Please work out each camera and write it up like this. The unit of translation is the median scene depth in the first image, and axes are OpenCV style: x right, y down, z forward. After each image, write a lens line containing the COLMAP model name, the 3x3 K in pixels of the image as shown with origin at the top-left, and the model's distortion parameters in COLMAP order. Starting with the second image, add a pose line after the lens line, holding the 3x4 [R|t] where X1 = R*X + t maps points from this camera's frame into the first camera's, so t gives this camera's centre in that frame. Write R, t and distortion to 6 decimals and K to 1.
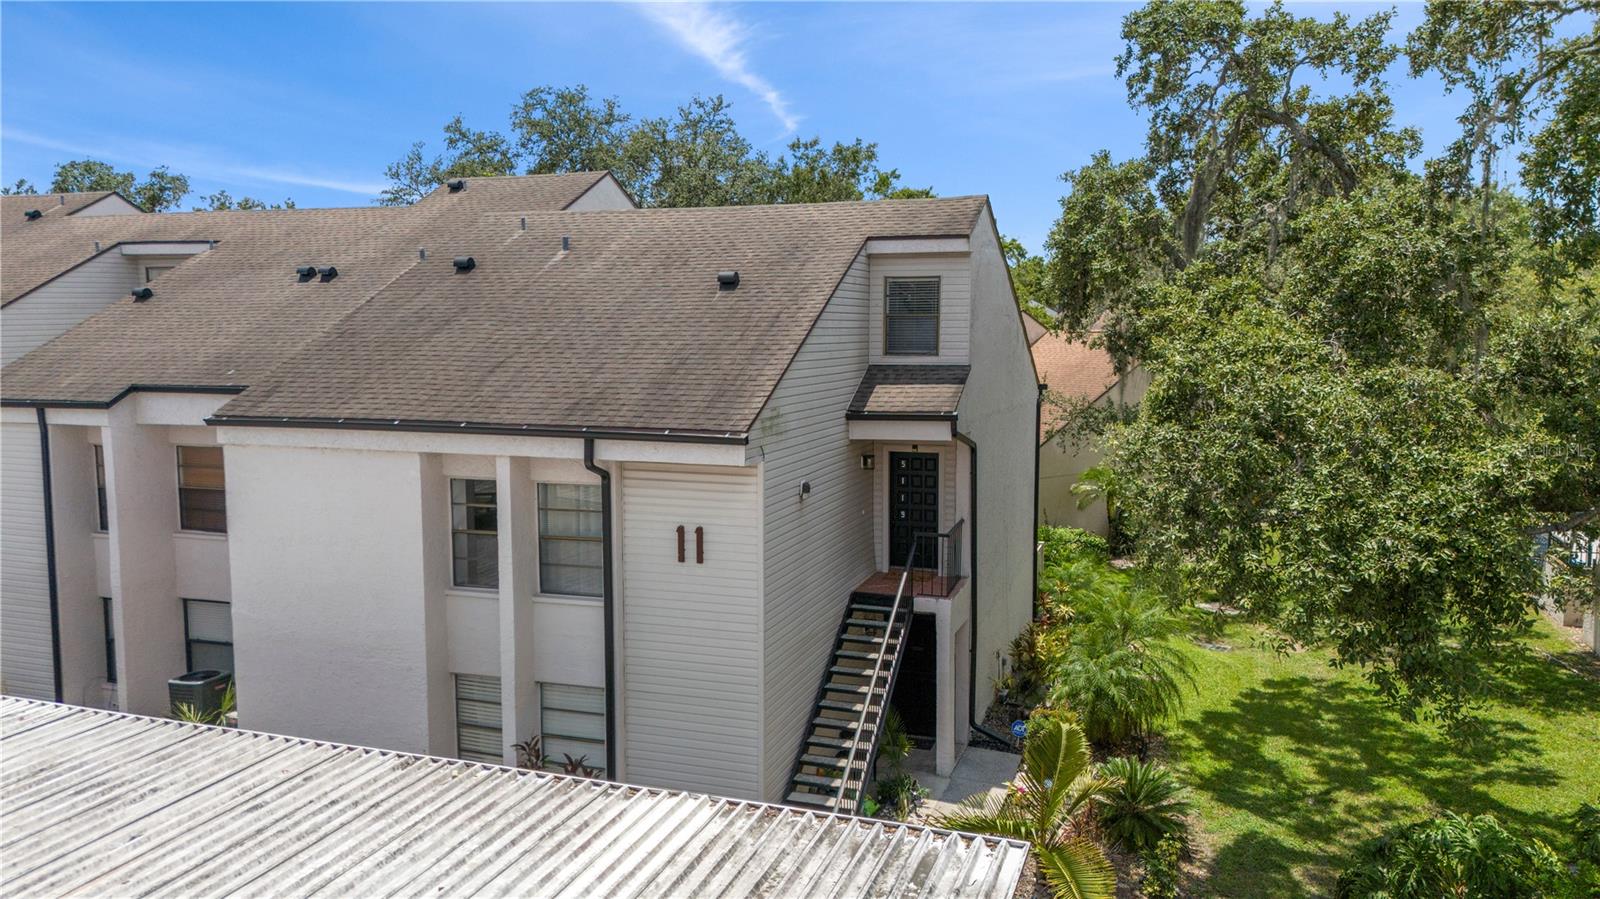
lens RADIAL K [[1153.0, 0, 796.2], [0, 1153.0, 443.5], [0, 0, 1]] dist [0.075373, -0.139117]
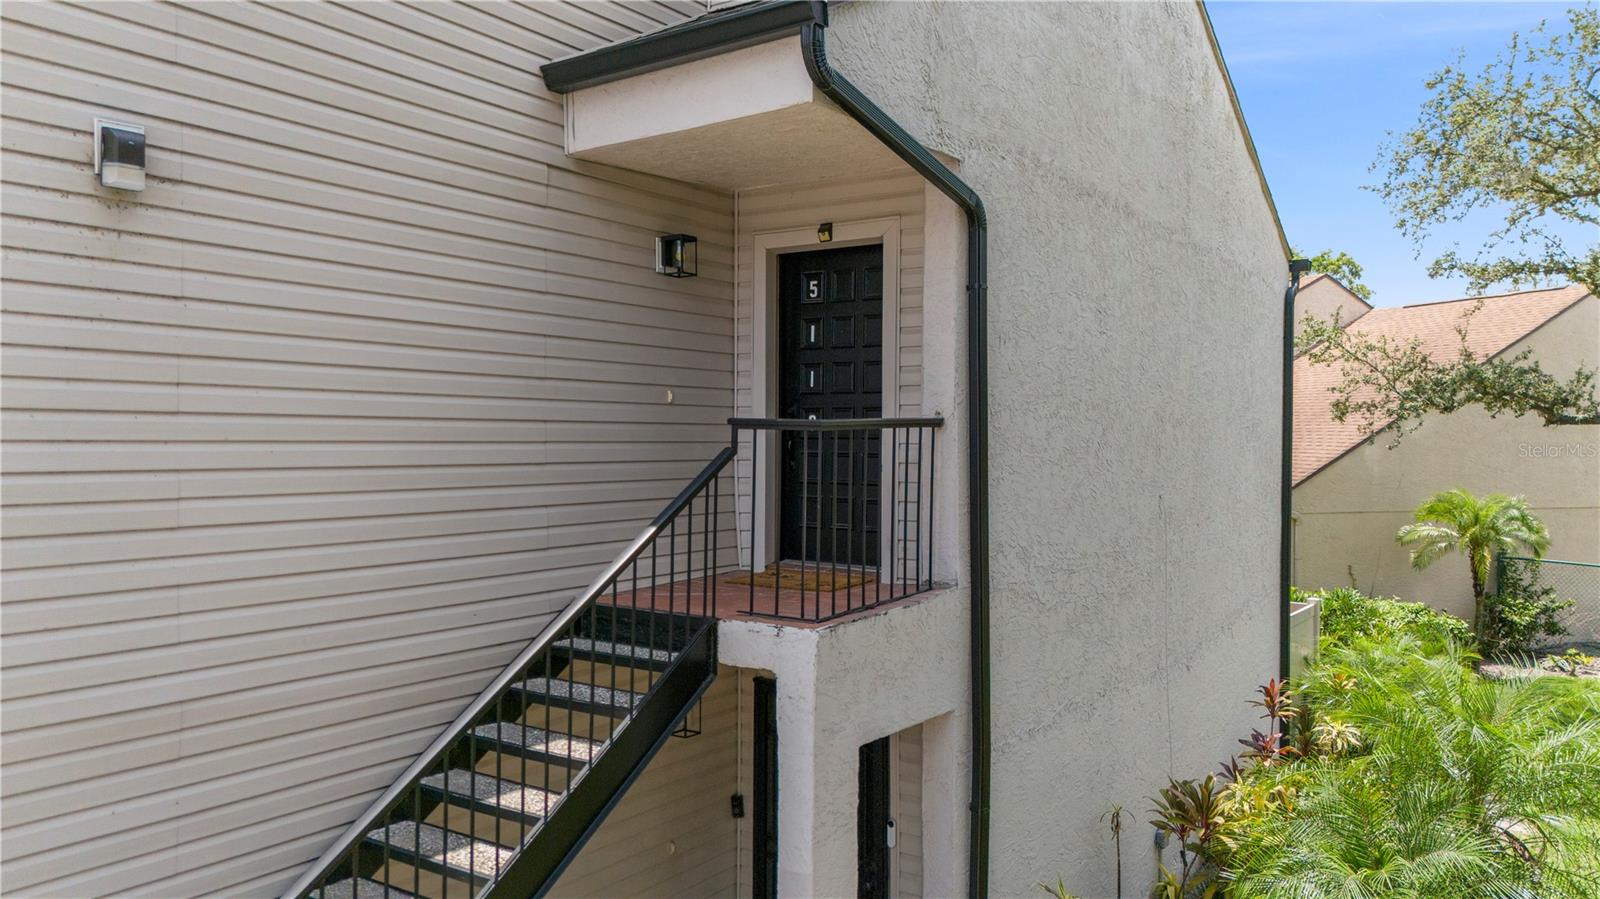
lens RADIAL K [[1153.0, 0, 796.2], [0, 1153.0, 443.5], [0, 0, 1]] dist [0.075373, -0.139117]
pose [[0.960863, 0.007088, -0.276935, 0.208713], [-0.033948, 0.995151, -0.092319, 0.112166], [0.274937, 0.098108, 0.956444, 0.688542]]
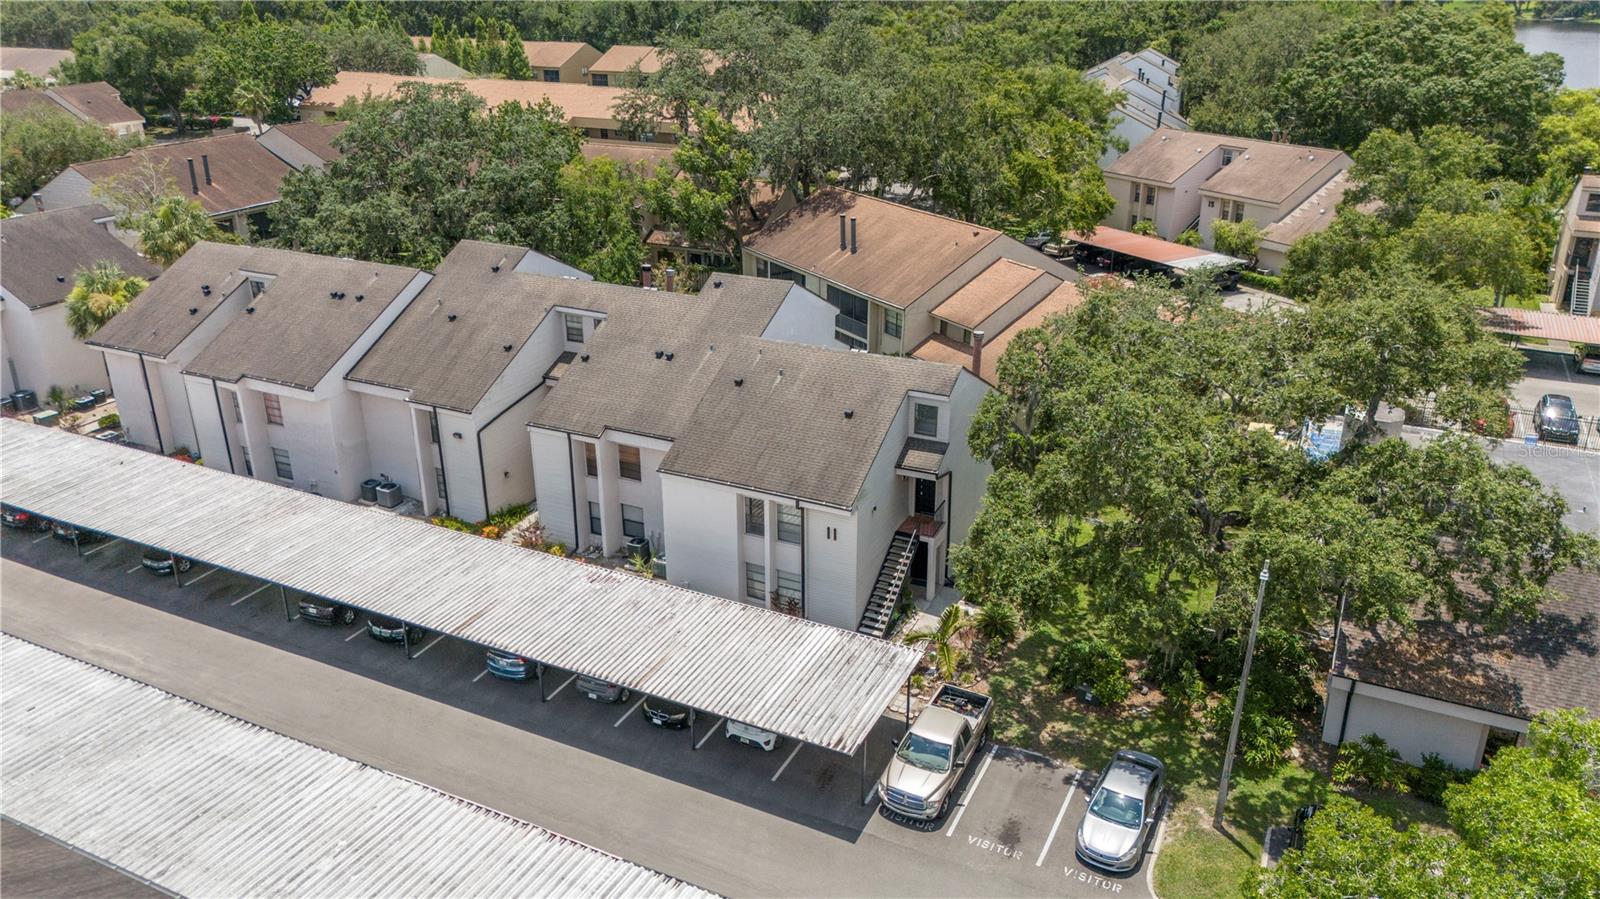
lens RADIAL K [[1111.0, 0, 800.0], [0, 1111.0, 449.5], [0, 0, 1]] dist [0.169771, -0.000126]
pose [[0.992718, 0.042754, -0.112619, 0.108666], [-0.008024, 0.956291, 0.292306, -0.759521], [0.120194, -0.289274, 0.949670, -1.296312]]
